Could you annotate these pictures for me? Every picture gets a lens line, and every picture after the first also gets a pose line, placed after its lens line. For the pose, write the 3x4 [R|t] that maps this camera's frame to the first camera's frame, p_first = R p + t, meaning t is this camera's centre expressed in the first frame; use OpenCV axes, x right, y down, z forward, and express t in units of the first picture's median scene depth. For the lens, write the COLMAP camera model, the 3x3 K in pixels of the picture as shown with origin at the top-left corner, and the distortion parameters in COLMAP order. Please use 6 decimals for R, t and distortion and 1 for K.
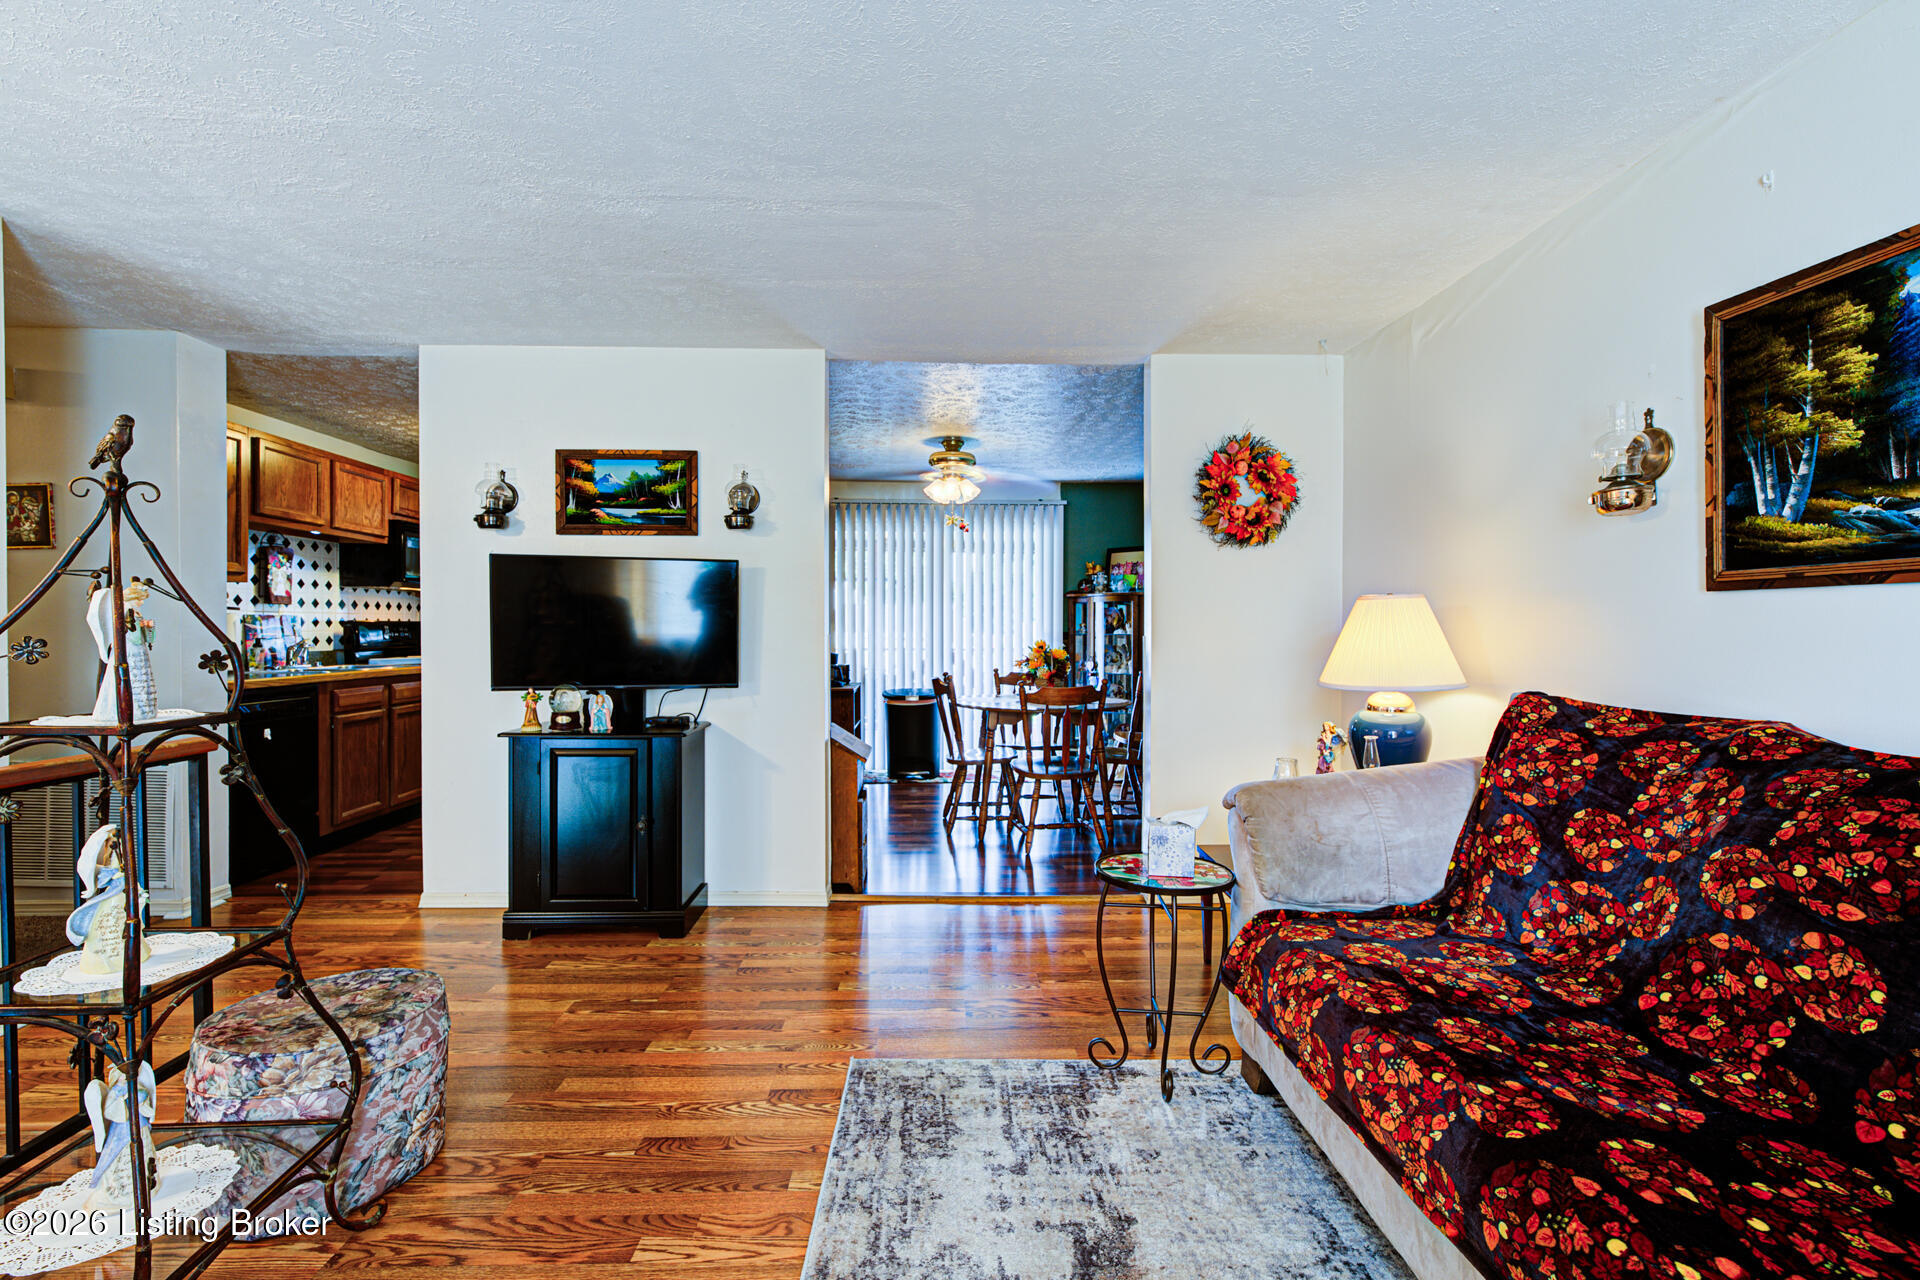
lens RADIAL K [[840.7, 0, 963.0], [0, 840.7, 641.3], [0, 0, 1]] dist [-0.000592, 0.000236]
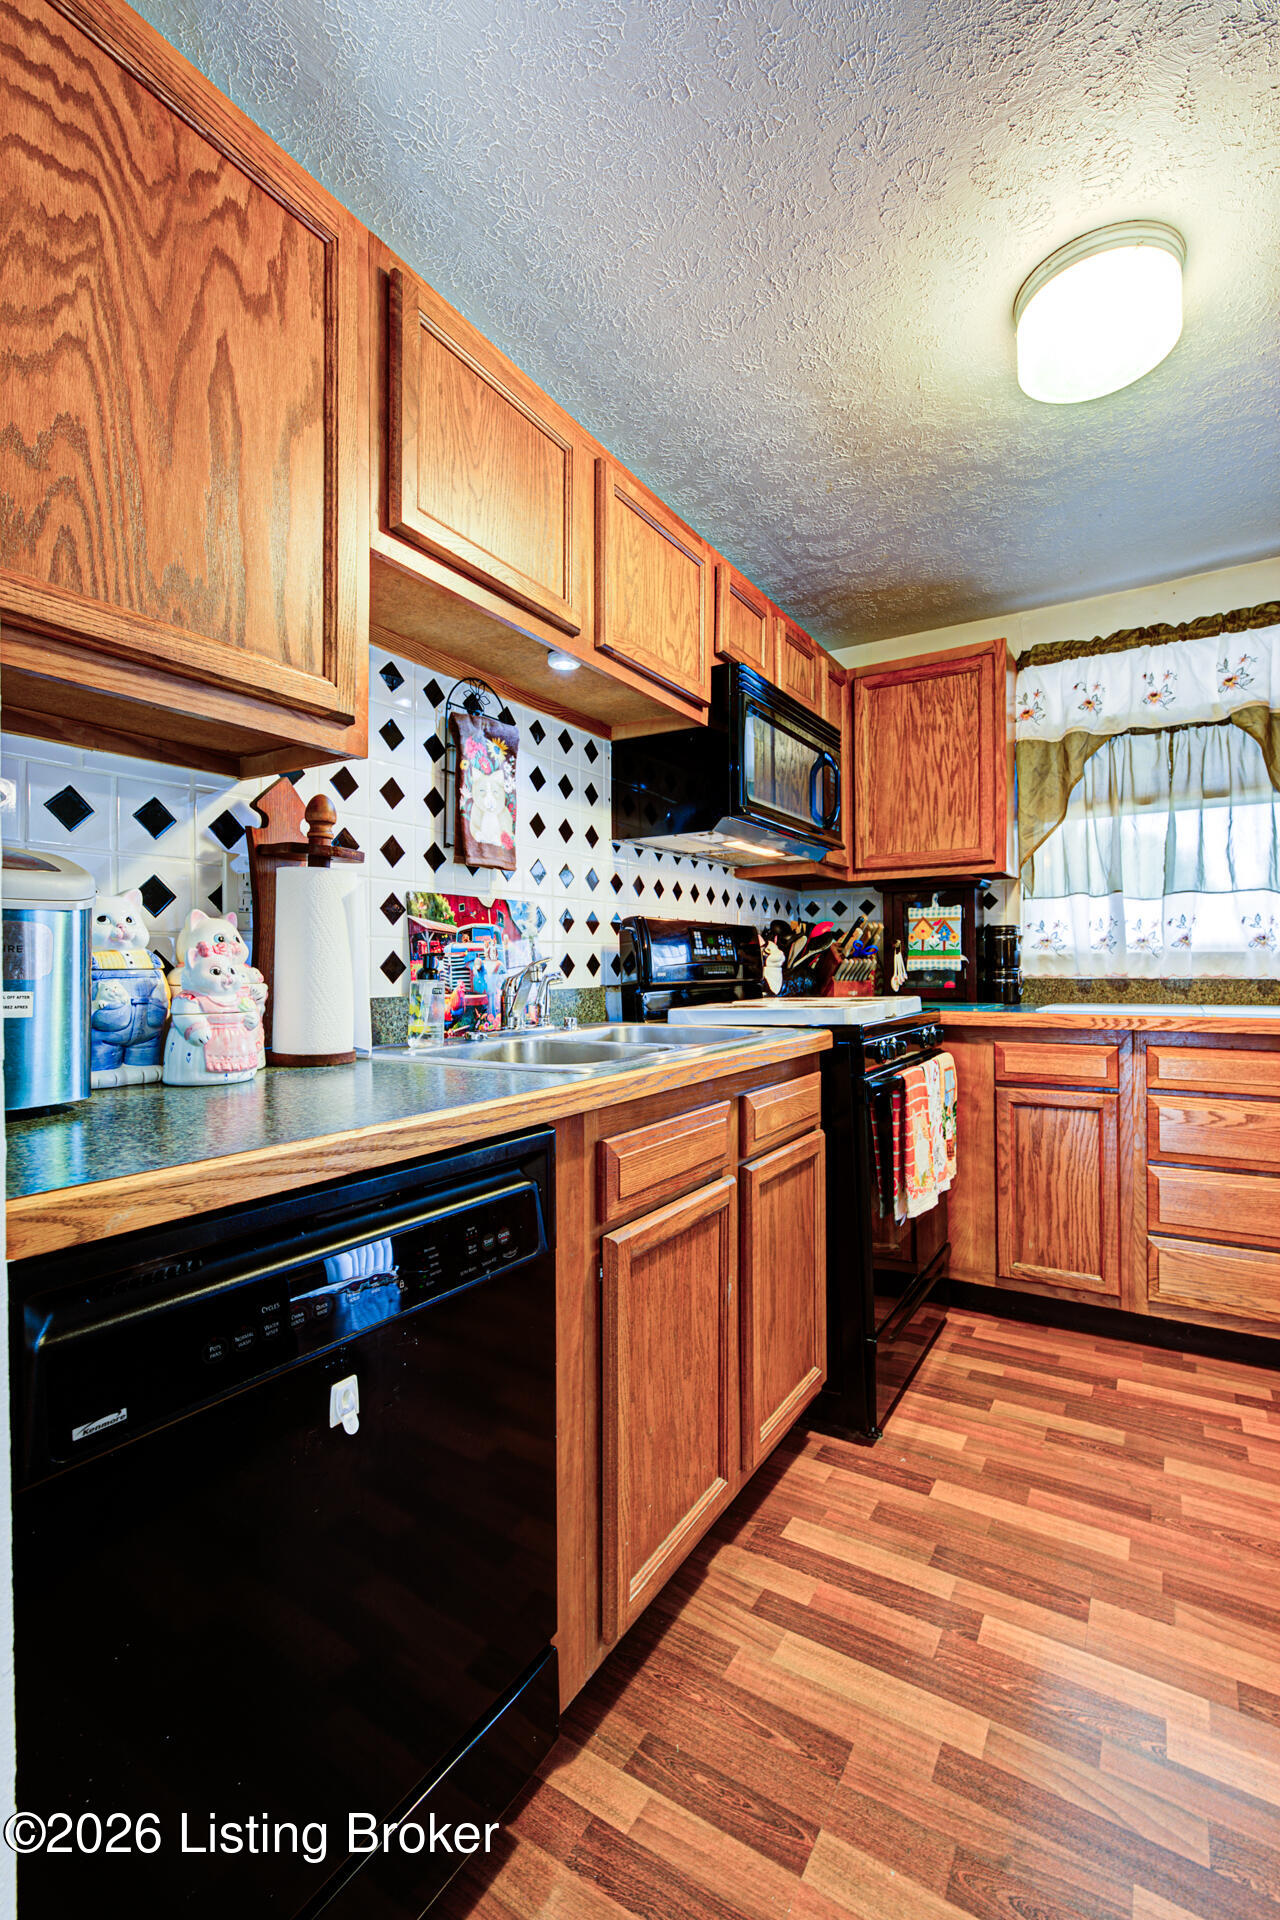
lens RADIAL K [[840.7, 0, 644.4], [0, 840.7, 965.2], [0, 0, 1]] dist [-0.000592, 0.000236]
pose [[0.831684, -0.007722, -0.555196, -0.506845], [0.001546, 0.999932, -0.011592, 0.004401], [0.555248, 0.008783, 0.831639, 0.674843]]
